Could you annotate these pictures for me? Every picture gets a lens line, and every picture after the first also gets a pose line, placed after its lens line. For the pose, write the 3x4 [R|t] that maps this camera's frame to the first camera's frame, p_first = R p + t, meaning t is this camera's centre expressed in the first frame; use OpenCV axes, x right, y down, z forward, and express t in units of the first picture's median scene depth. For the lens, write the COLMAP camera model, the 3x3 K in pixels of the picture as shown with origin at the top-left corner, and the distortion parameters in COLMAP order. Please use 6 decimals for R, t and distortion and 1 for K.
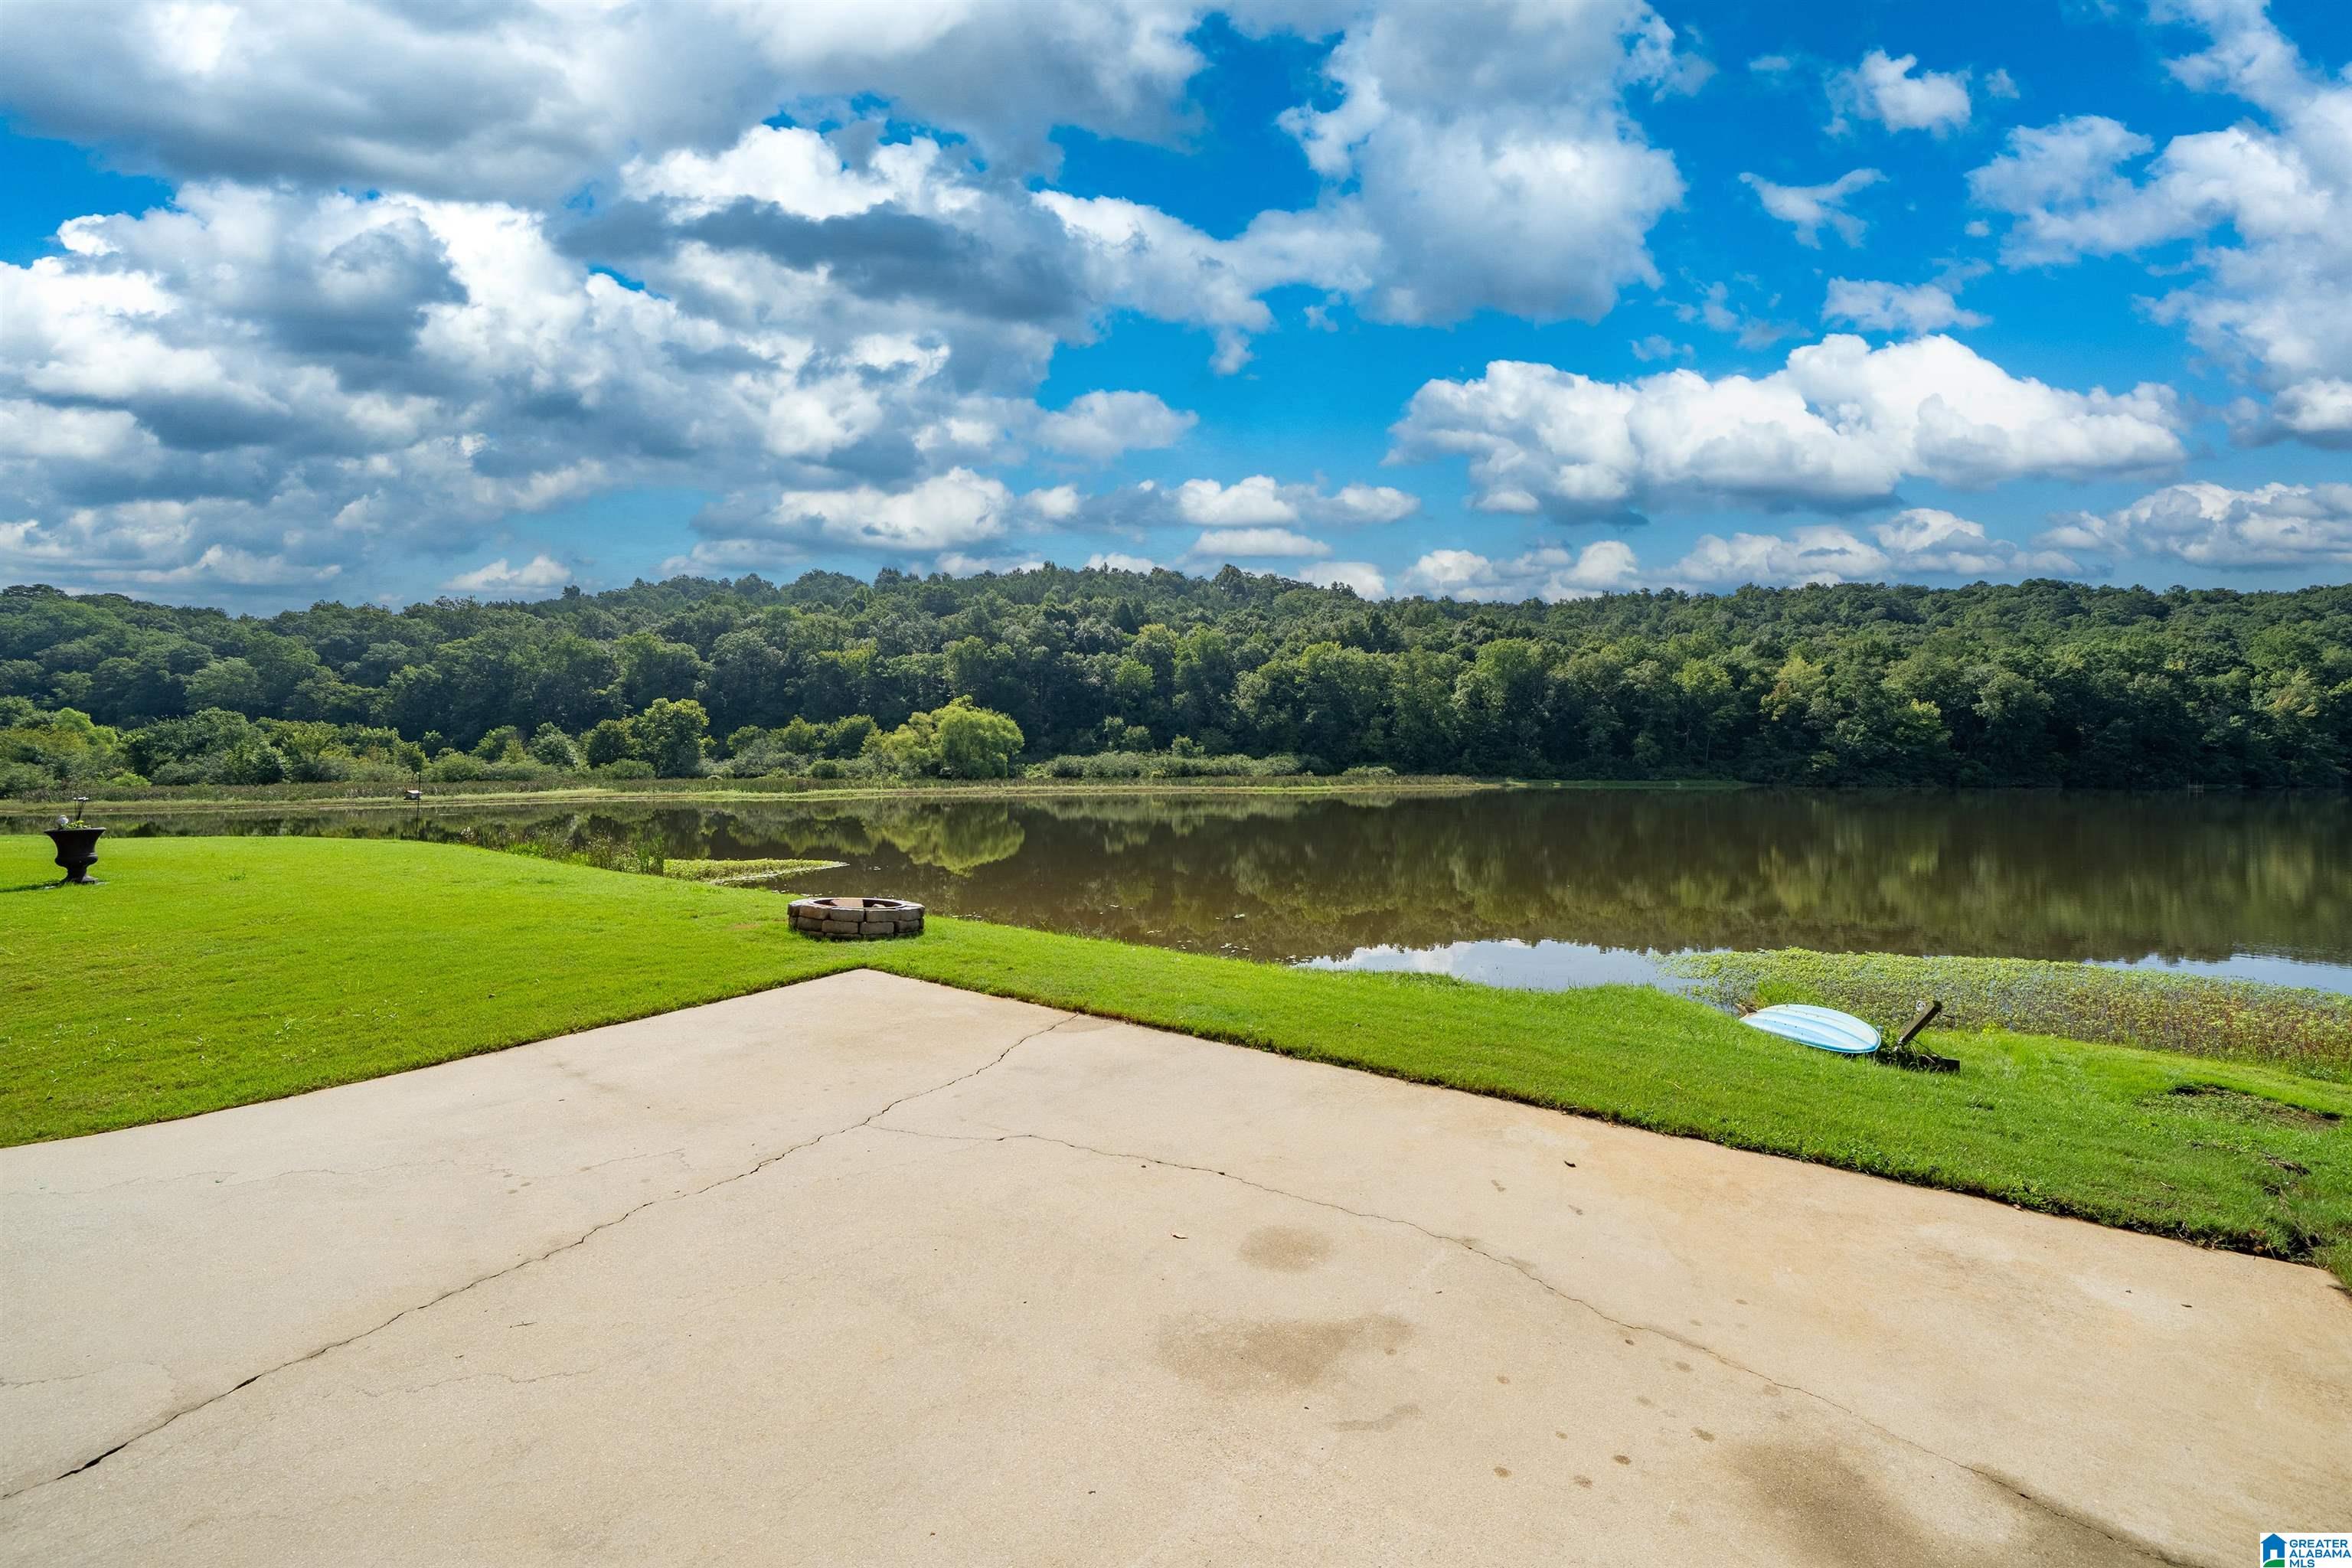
lens RADIAL K [[924.4, 0, 1175.7], [0, 924.4, 769.7], [0, 0, 1]] dist [-0.000443, -0.000107]
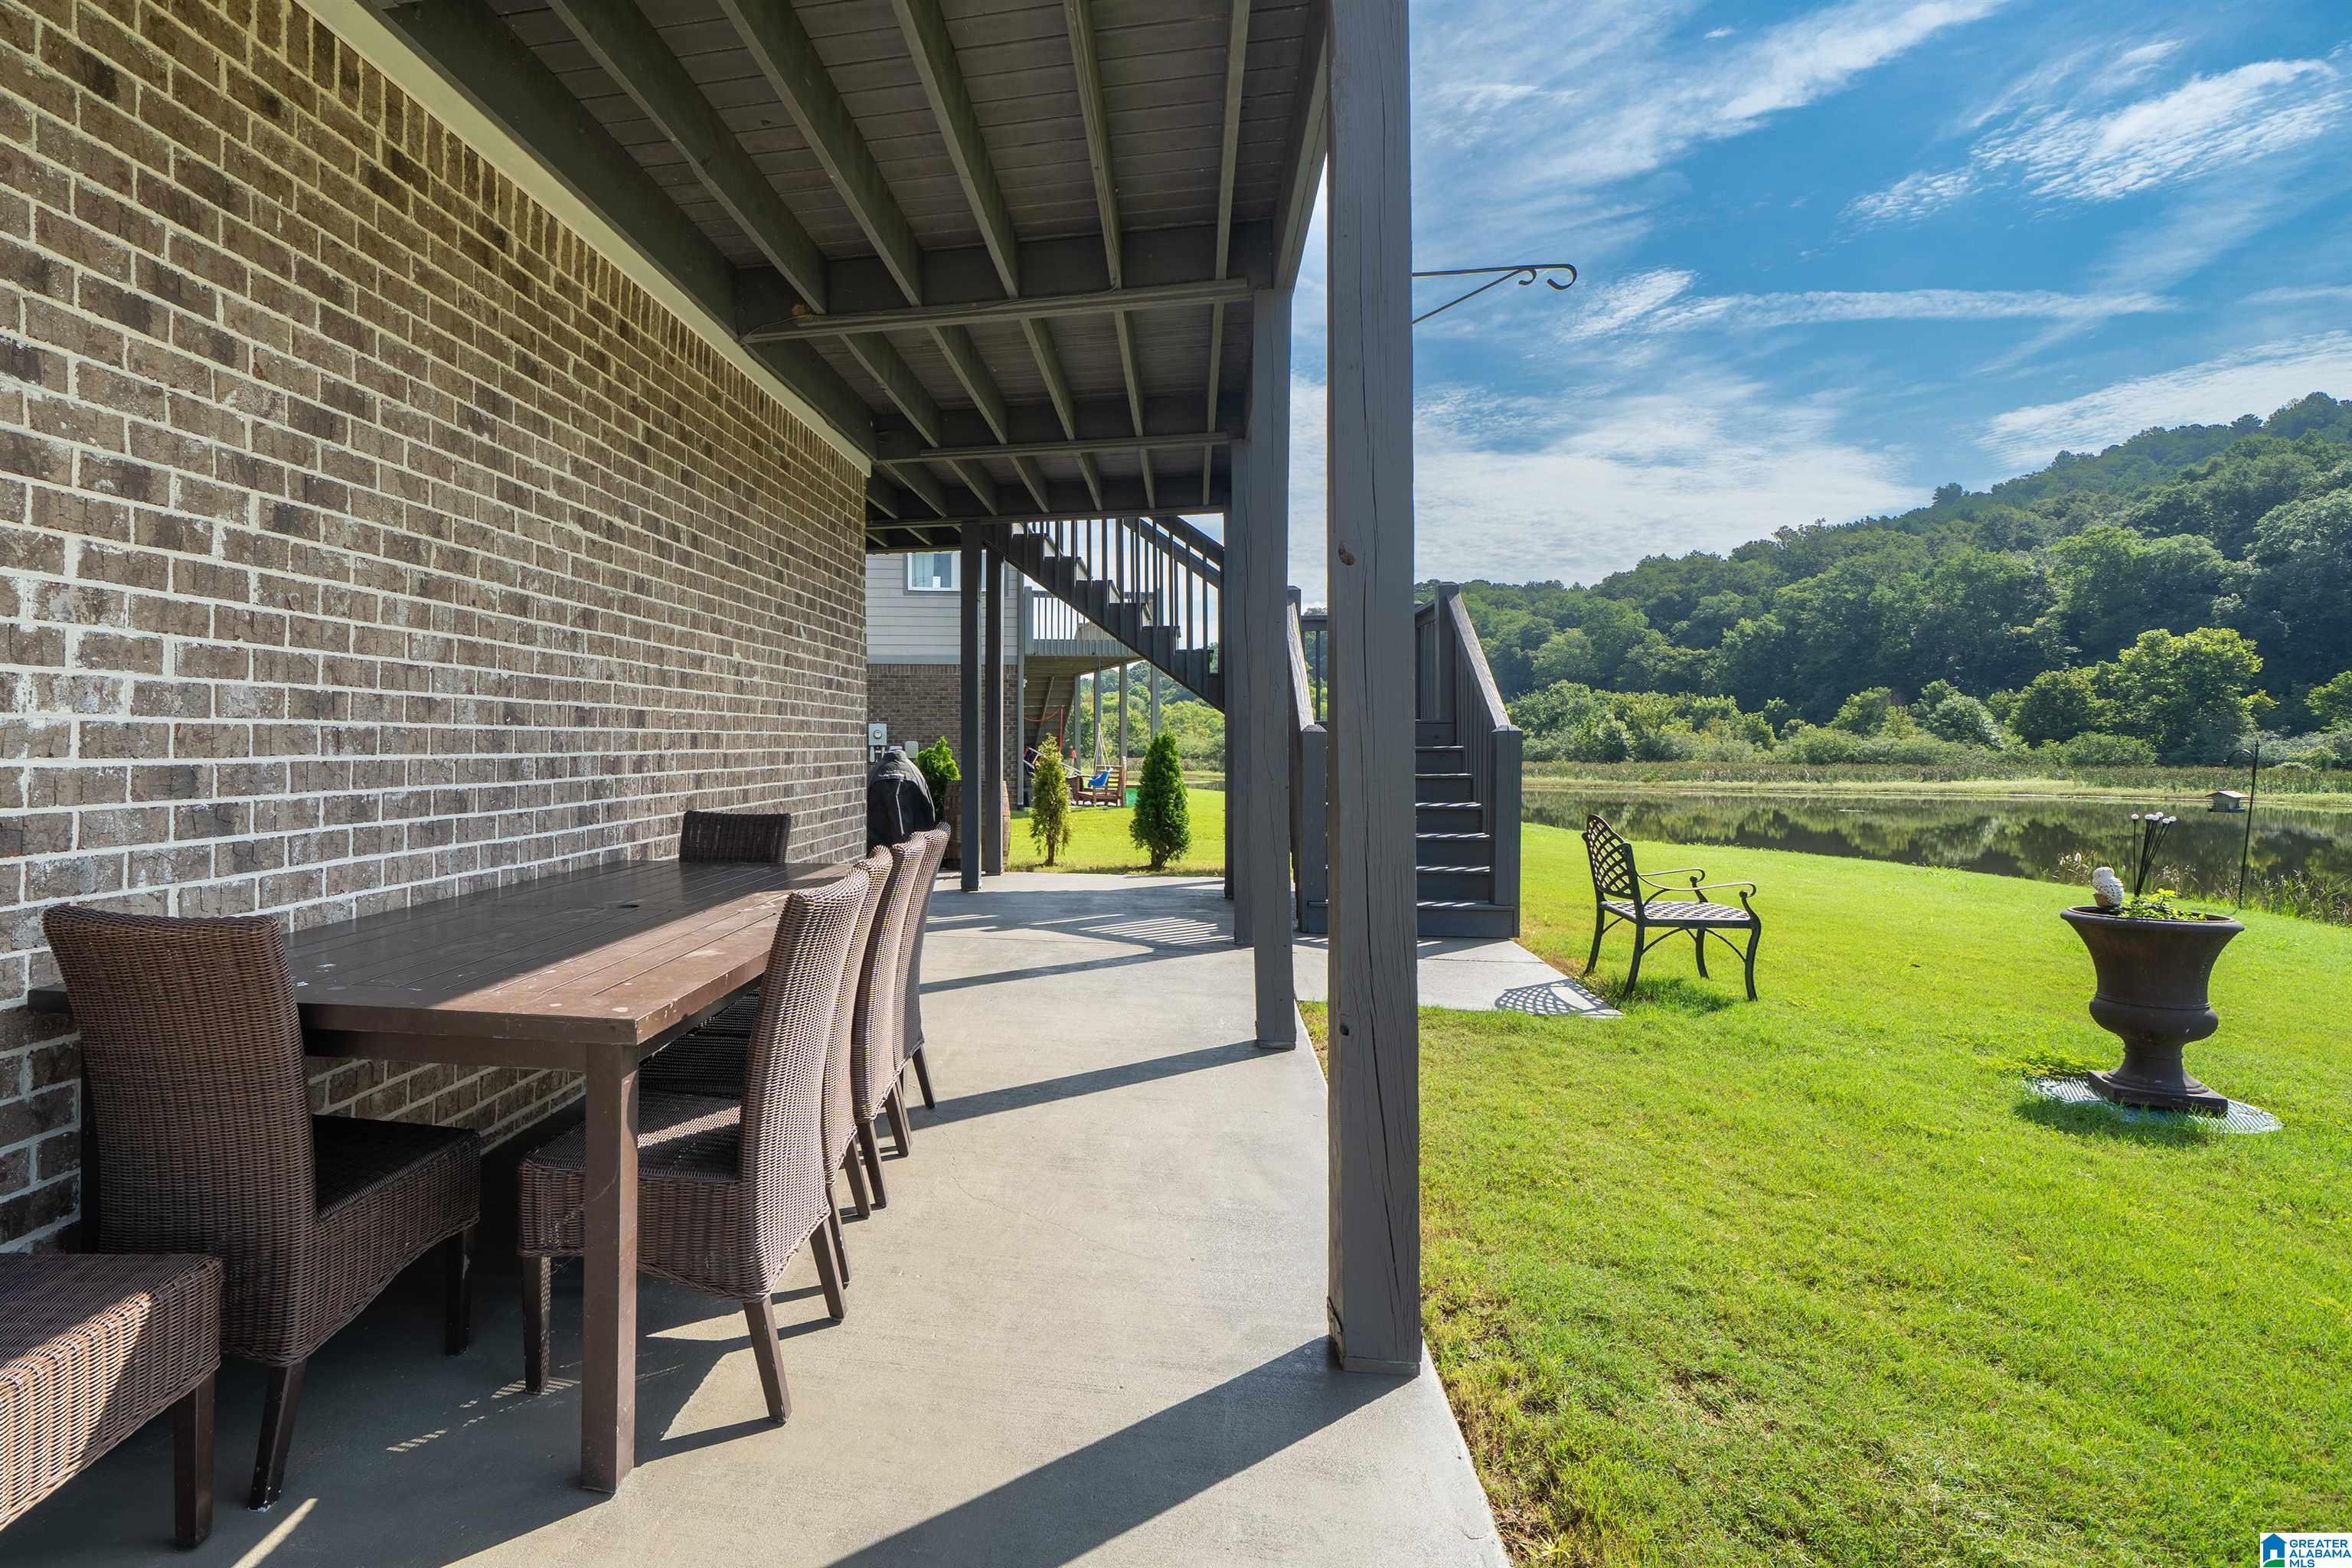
lens RADIAL K [[1109.9, 0, 1174.5], [0, 1109.9, 731.2], [0, 0, 1]] dist [0.000293, 0.000066]
pose [[0.466826, -0.004498, -0.884338, -0.213245], [-0.010771, 0.999884, -0.010771, 0.001761], [0.884284, 0.014554, 0.466723, 0.111340]]
